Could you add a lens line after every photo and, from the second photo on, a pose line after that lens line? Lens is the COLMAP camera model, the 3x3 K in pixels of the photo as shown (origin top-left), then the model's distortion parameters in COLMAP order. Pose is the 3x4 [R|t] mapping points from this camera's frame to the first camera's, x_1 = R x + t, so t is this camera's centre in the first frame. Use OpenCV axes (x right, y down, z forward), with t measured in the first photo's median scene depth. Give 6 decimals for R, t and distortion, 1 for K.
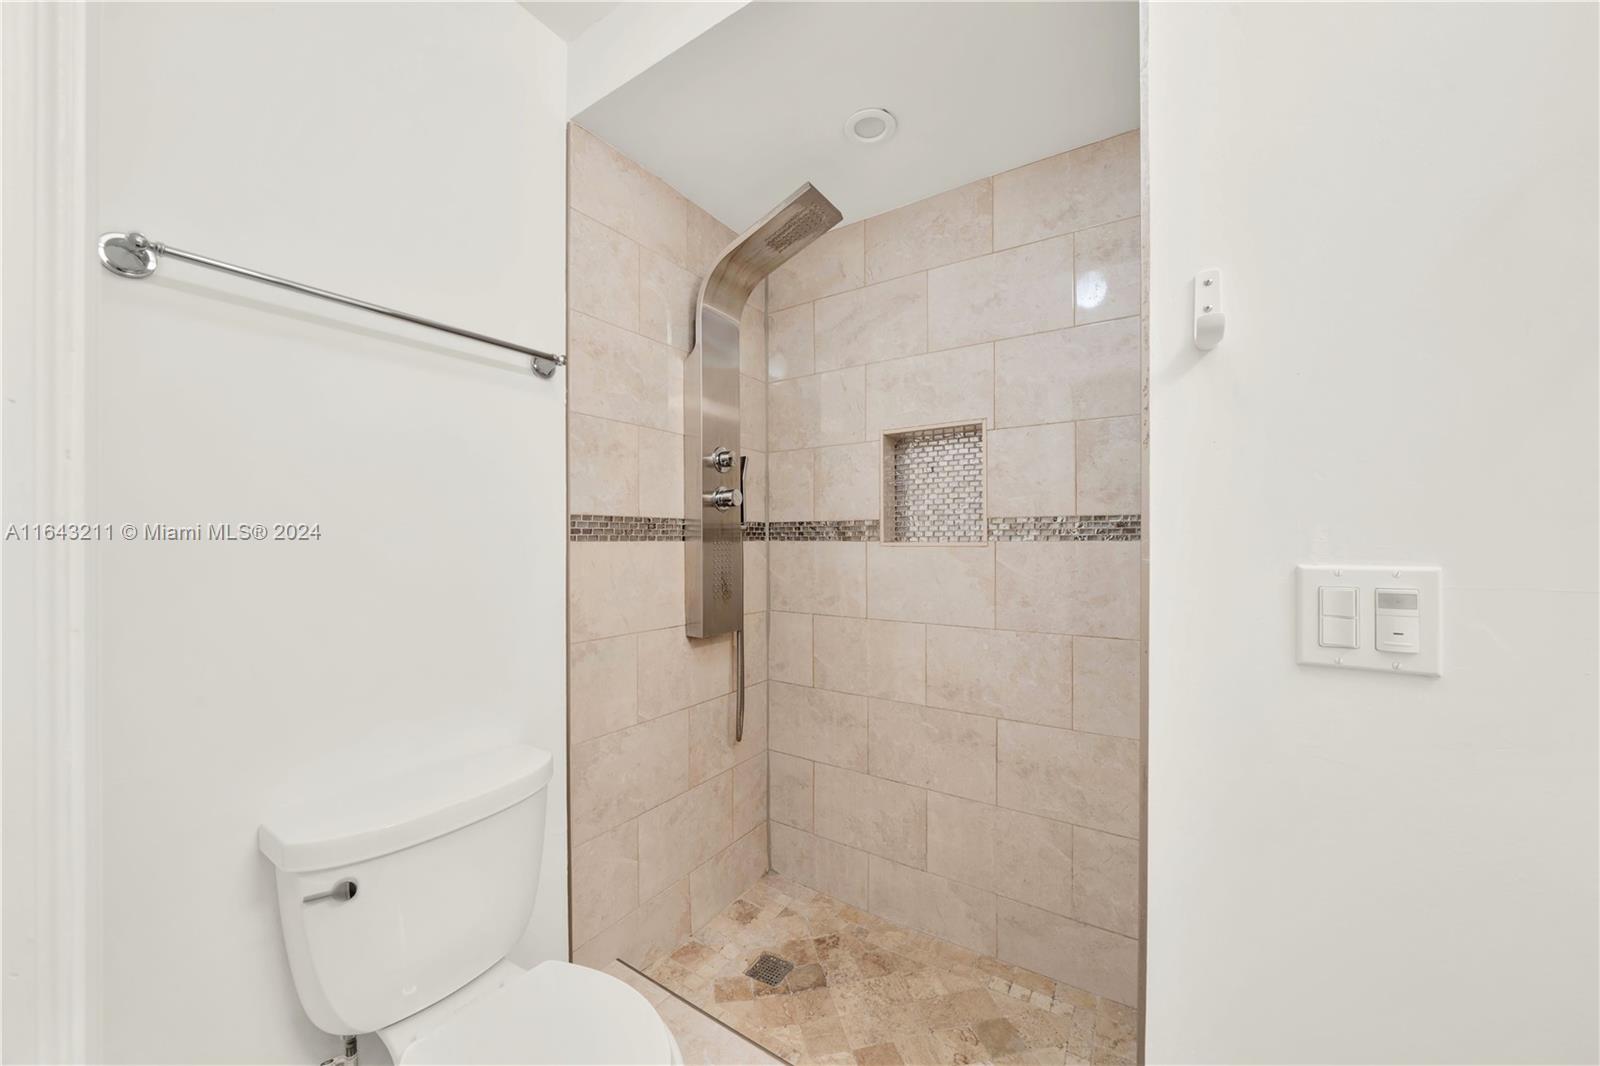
lens RADIAL K [[580.0, 0, 794.6], [0, 580.0, 527.1], [0, 0, 1]] dist [-0.001303, -0.000262]
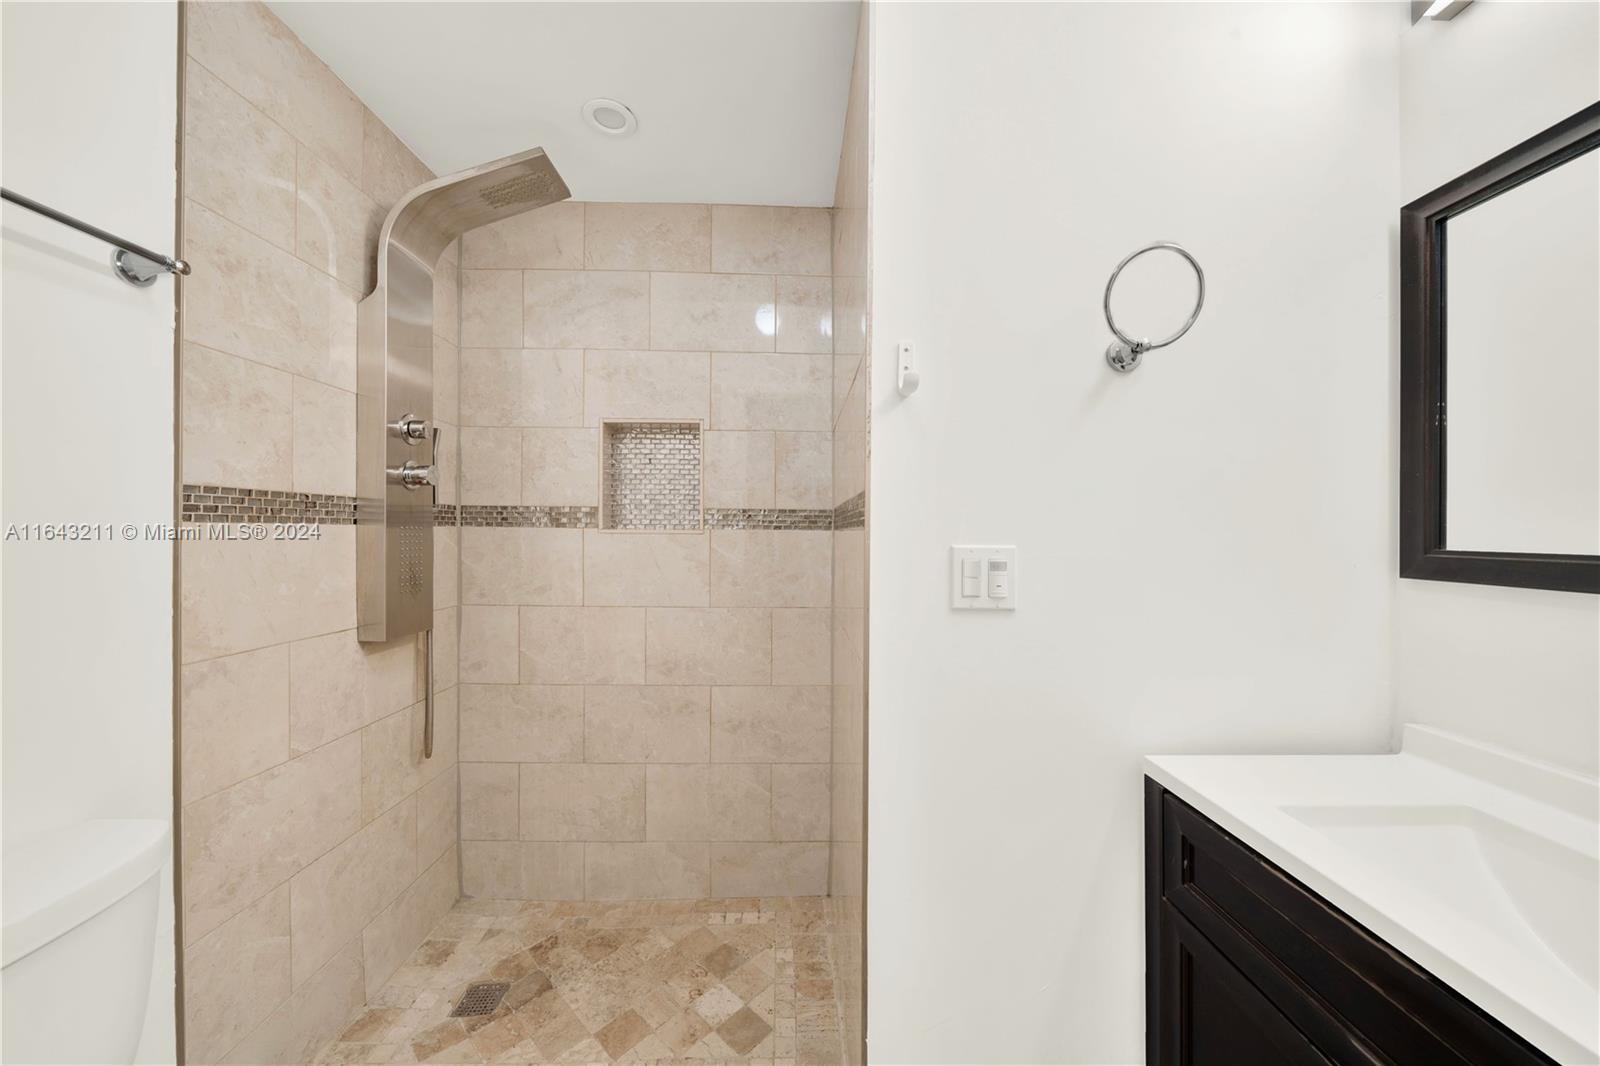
lens RADIAL K [[567.0, 0, 798.1], [0, 567.0, 516.1], [0, 0, 1]] dist [0.000390, -0.000314]
pose [[0.824271, 0.025513, 0.565621, -0.136234], [-0.024187, 0.999659, -0.009844, 0.005280], [-0.565679, -0.005567, 0.824607, -0.004804]]
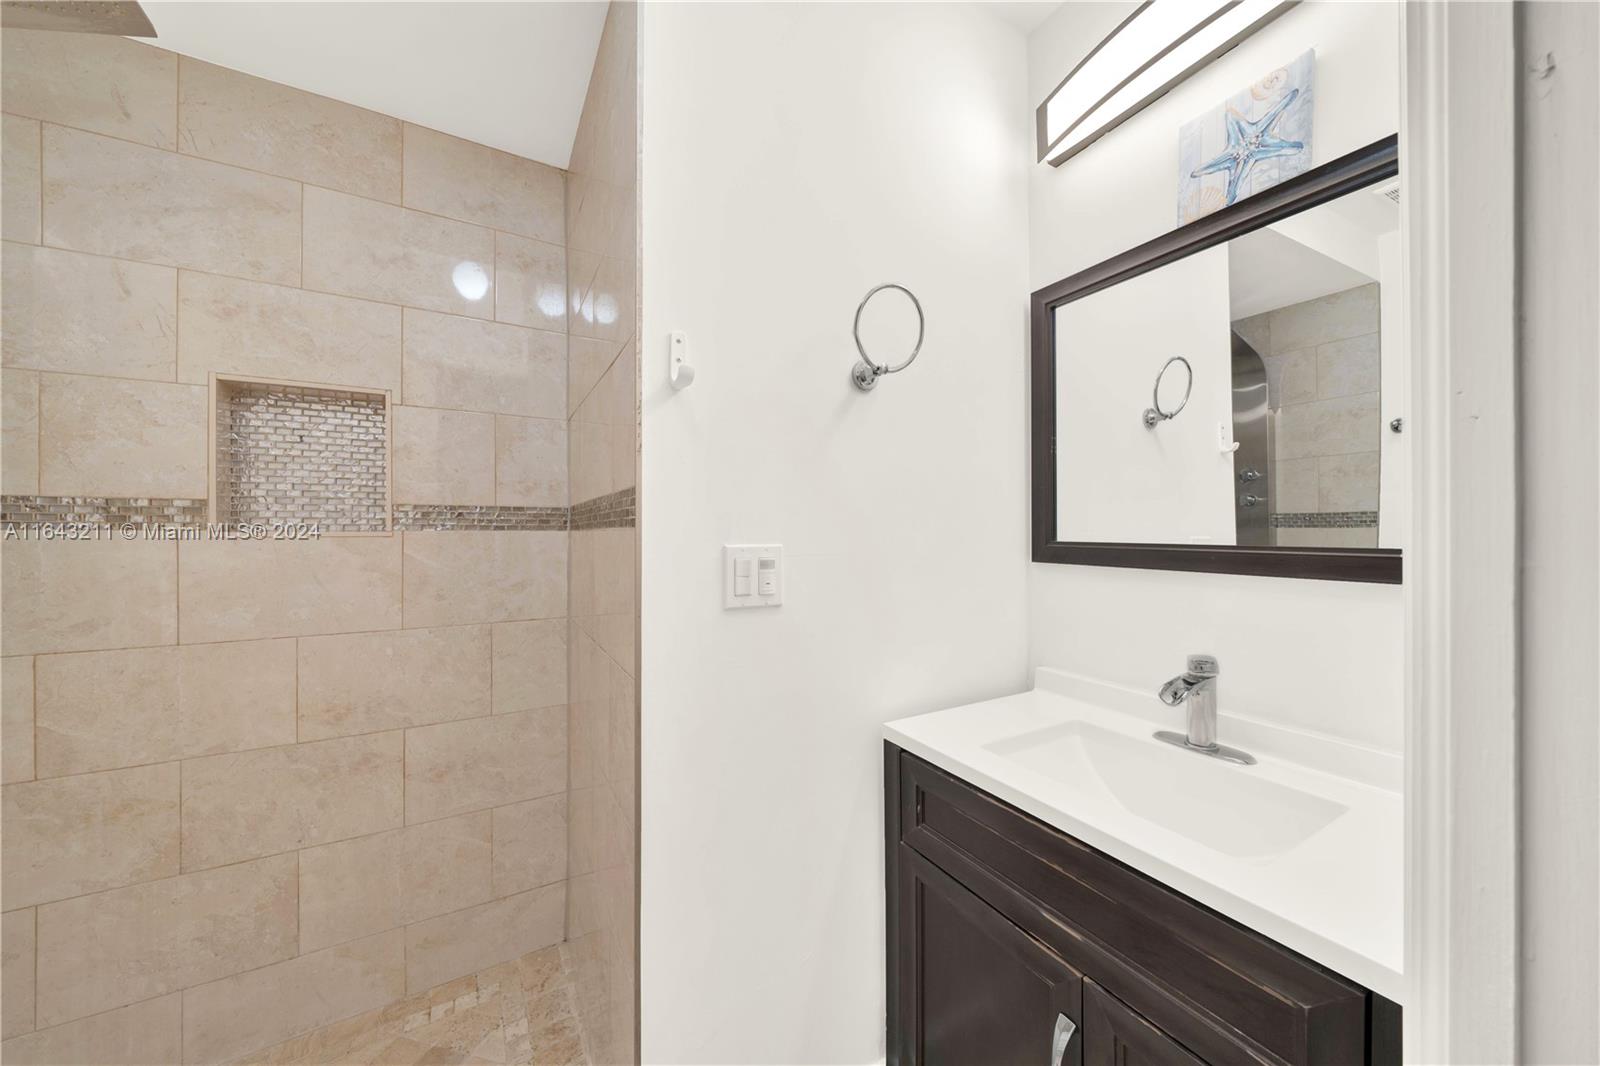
lens RADIAL K [[567.0, 0, 798.1], [0, 567.0, 516.1], [0, 0, 1]] dist [0.000390, -0.000314]
pose [[0.445407, 0.027811, 0.894896, -0.162549], [-0.021537, 0.999561, -0.020344, 0.006586], [-0.895069, -0.010212, 0.445811, 0.067160]]
